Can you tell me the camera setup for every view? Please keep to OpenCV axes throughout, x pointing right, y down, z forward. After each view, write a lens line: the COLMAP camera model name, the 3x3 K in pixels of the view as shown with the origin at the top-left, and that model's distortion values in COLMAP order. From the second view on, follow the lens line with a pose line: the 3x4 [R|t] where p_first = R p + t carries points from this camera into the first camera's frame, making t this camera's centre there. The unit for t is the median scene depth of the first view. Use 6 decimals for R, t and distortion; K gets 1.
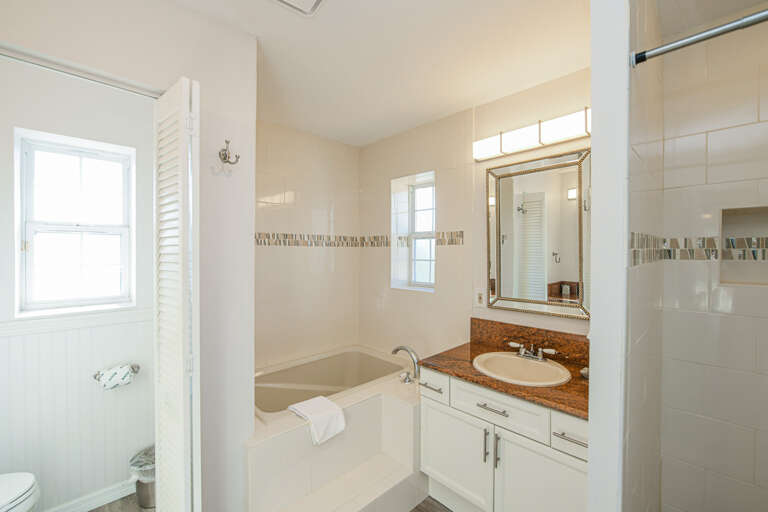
lens RADIAL K [[324.9, 0, 384.0], [0, 324.9, 256.0], [0, 0, 1]] dist [-0.002727, -0.000096]
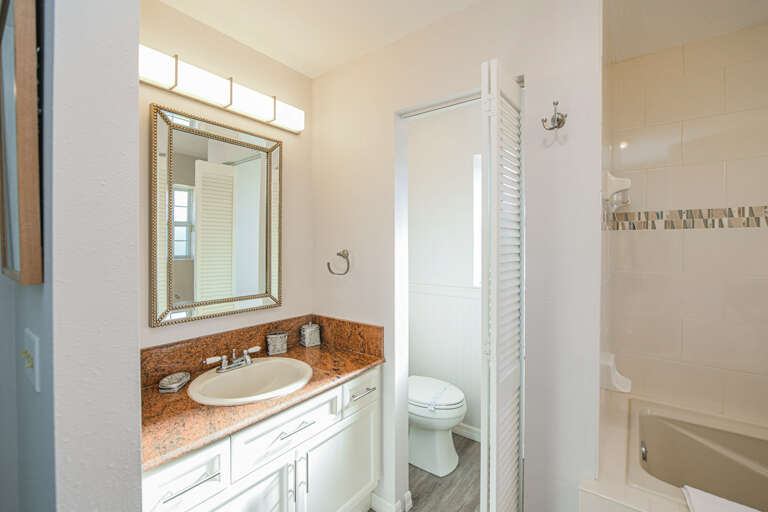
lens RADIAL K [[324.9, 0, 384.0], [0, 324.9, 256.0], [0, 0, 1]] dist [-0.002727, -0.000096]
pose [[-0.140052, -0.025950, 0.989804, -0.366940], [-0.002457, 0.999663, 0.025861, 0.006382], [-0.990141, 0.001190, -0.140069, 0.646104]]
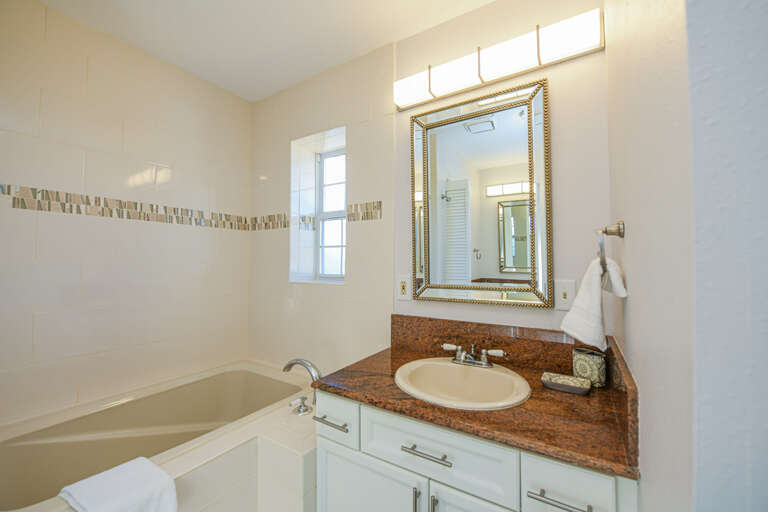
lens RADIAL K [[312.7, 0, 384.0], [0, 312.7, 256.0], [0, 0, 1]] dist [-0.001116, -0.000030]
pose [[0.971826, 0.007107, 0.235592, 0.082128], [0.001837, 0.999287, -0.037723, 0.085140], [-0.235692, 0.037093, 0.971120, 0.308372]]
